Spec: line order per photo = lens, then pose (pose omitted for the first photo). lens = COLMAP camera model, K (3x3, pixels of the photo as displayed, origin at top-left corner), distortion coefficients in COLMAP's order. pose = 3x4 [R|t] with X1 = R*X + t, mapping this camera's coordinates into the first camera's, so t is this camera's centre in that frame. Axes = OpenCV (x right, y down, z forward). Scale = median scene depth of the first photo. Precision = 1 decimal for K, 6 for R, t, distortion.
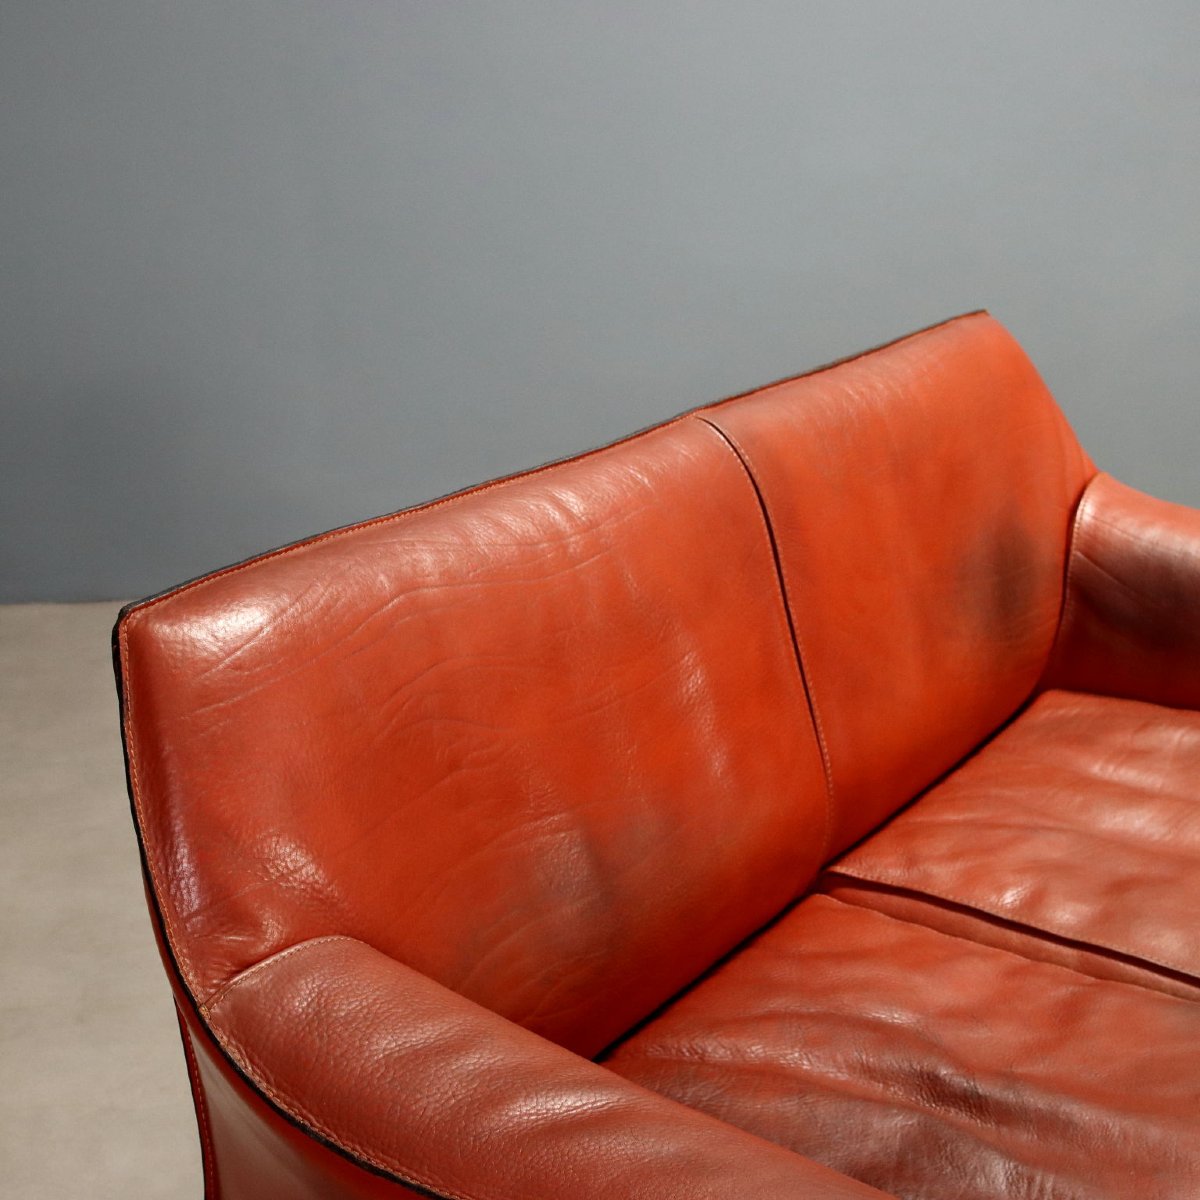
lens RADIAL K [[1840.4, 0, 600.1], [0, 1840.4, 600.2], [0, 0, 1]] dist [-0.007229, 0.000000]
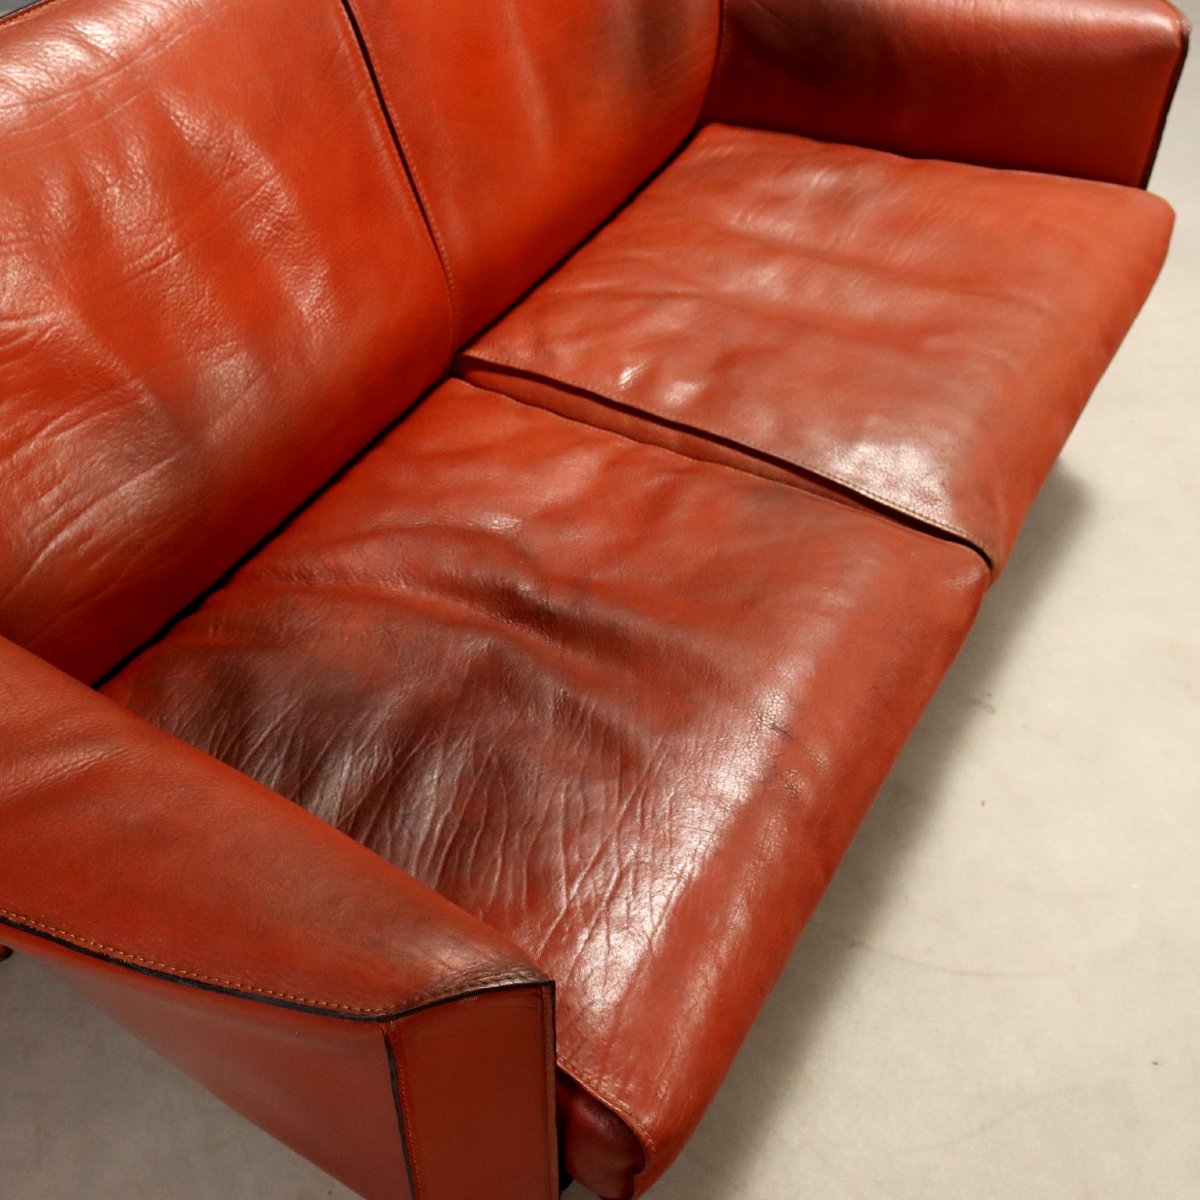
lens RADIAL K [[1469.4, 0, 600.0], [0, 1469.4, 599.2], [0, 0, 1]] dist [0.002404, 0.000000]
pose [[0.996948, -0.070673, 0.033158, 0.176487], [0.048847, 0.896065, 0.441226, -0.104339], [-0.060895, -0.438260, 0.896783, 0.184110]]
